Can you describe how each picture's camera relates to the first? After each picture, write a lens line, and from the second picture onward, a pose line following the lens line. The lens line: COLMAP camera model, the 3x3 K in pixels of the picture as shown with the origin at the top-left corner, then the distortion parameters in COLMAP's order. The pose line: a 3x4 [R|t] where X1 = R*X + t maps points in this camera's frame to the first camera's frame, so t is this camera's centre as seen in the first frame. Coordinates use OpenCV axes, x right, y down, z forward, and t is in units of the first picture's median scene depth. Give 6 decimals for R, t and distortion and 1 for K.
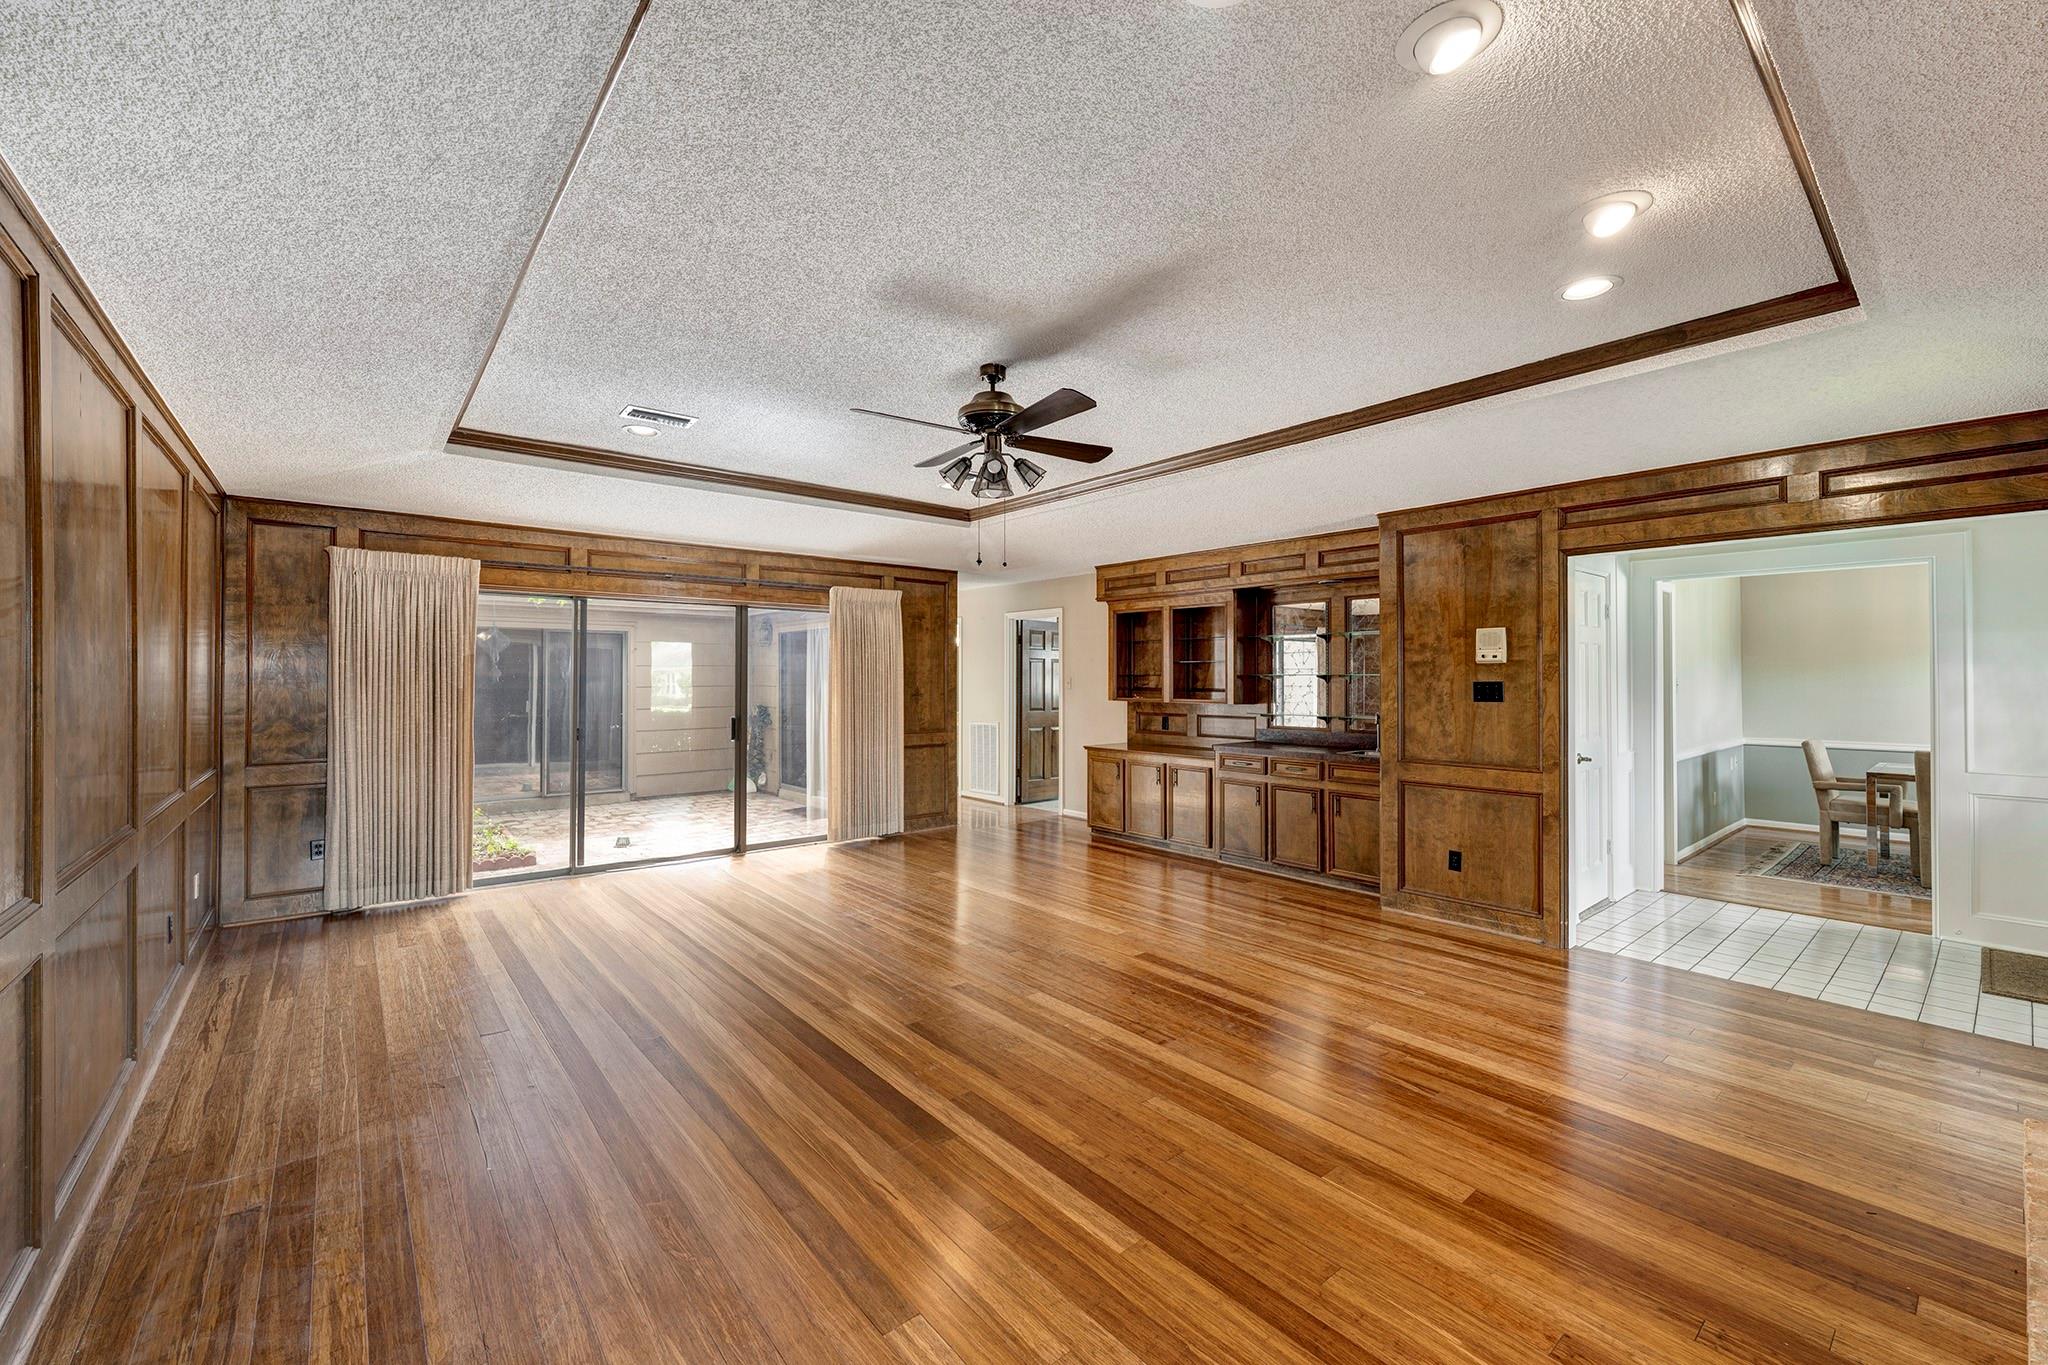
lens RADIAL K [[824.8, 0, 1024.0], [0, 824.8, 682.5], [0, 0, 1]] dist [-0.001244, -0.000019]
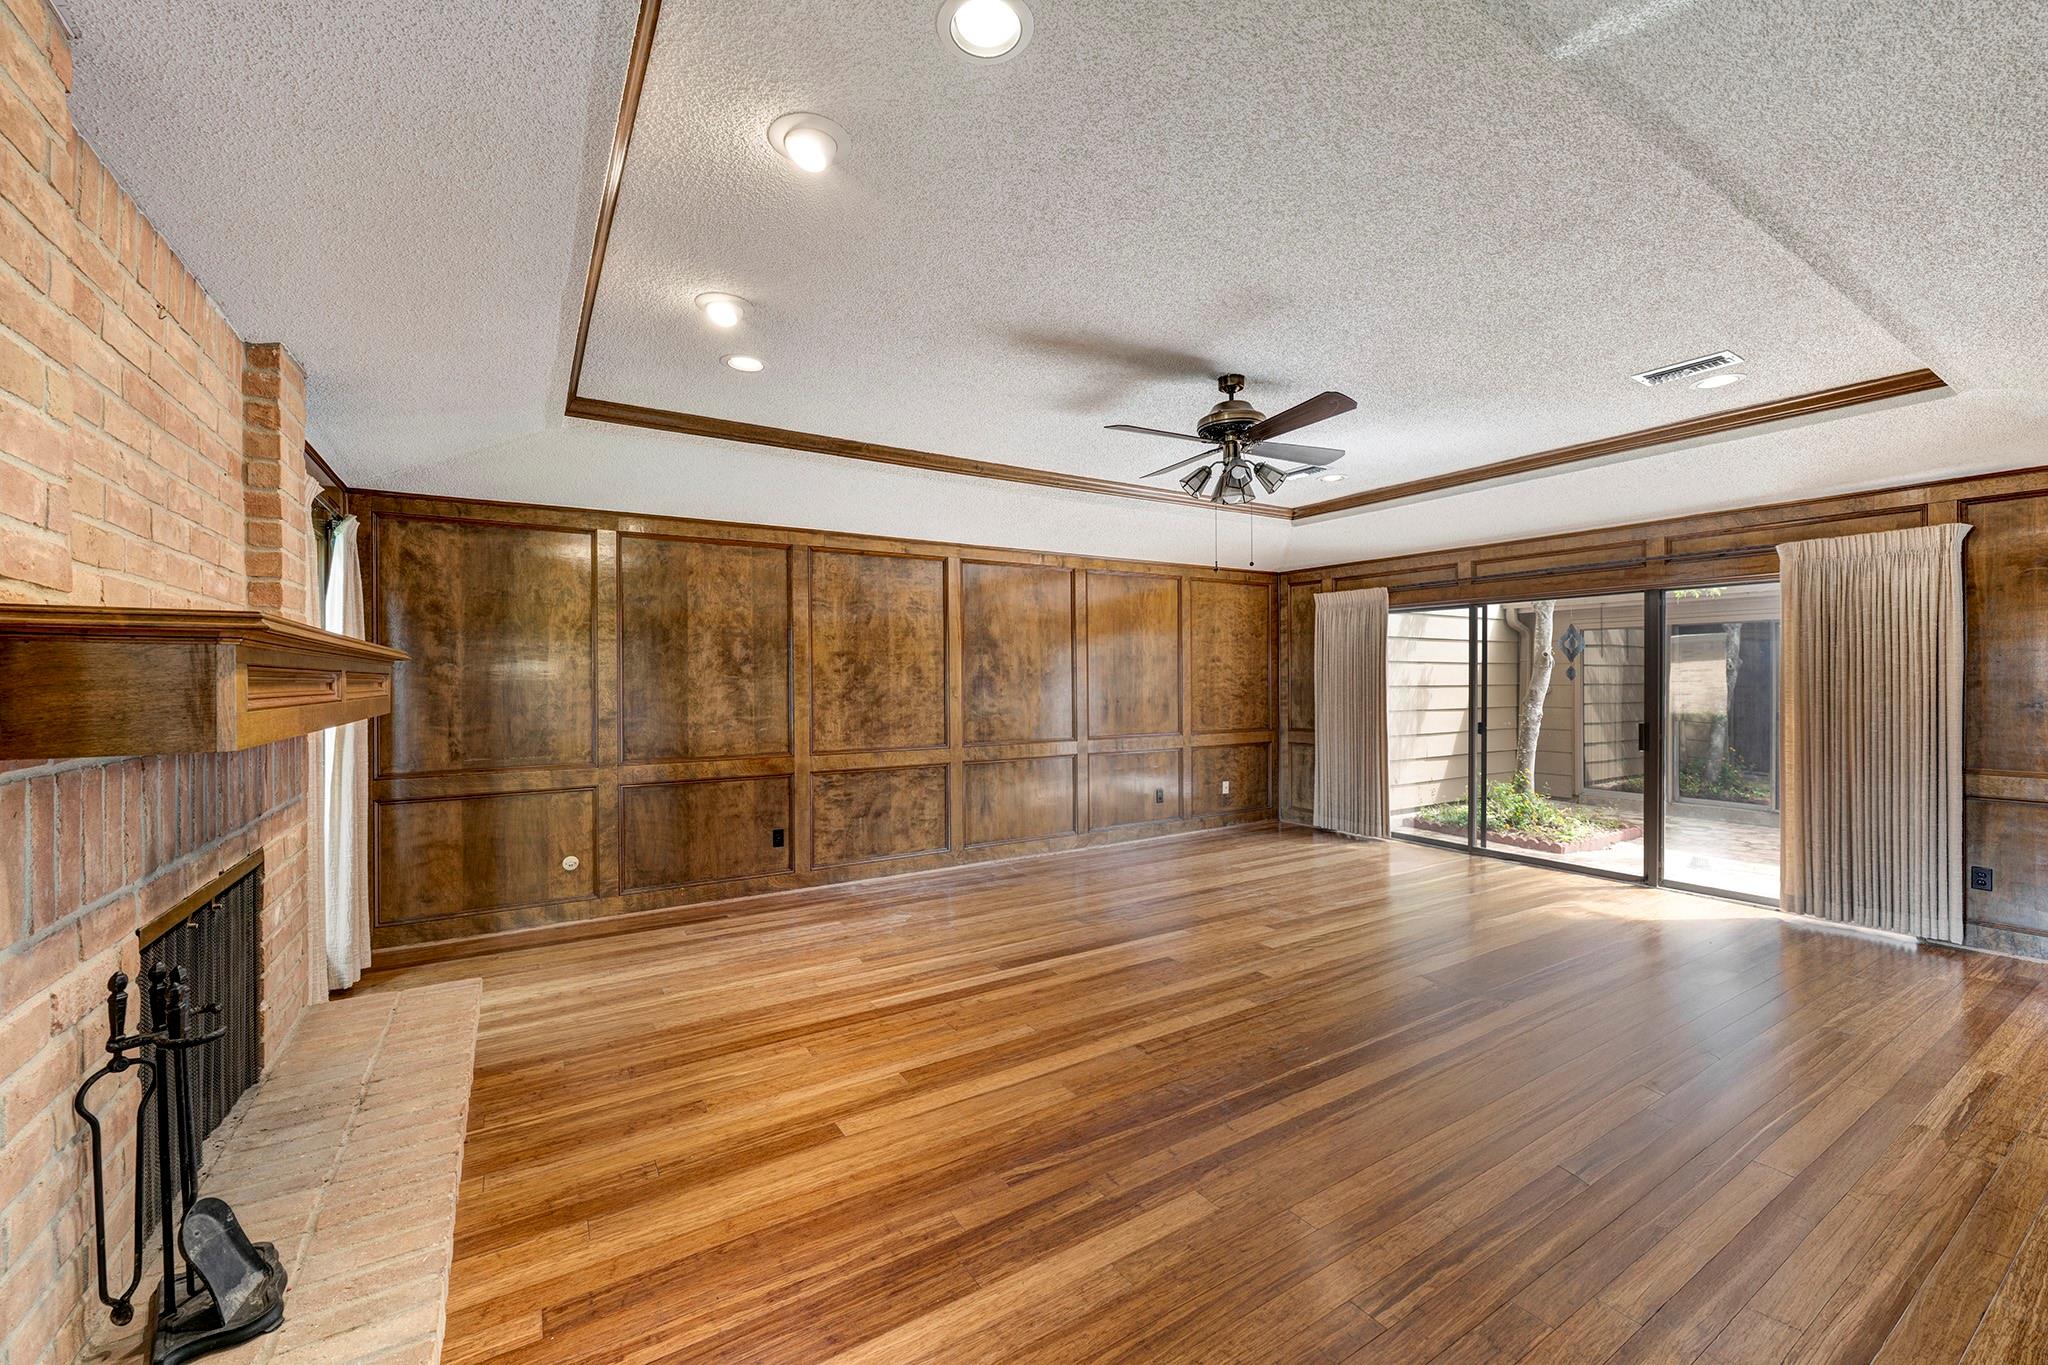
lens RADIAL K [[810.2, 0, 1020.1], [0, 810.2, 679.4], [0, 0, 1]] dist [-0.000975, -0.000076]
pose [[-0.136502, 0.001087, -0.990639, 1.094825], [-0.002855, 0.999995, 0.001491, -0.003203], [0.990636, 0.003031, -0.136498, 0.945857]]
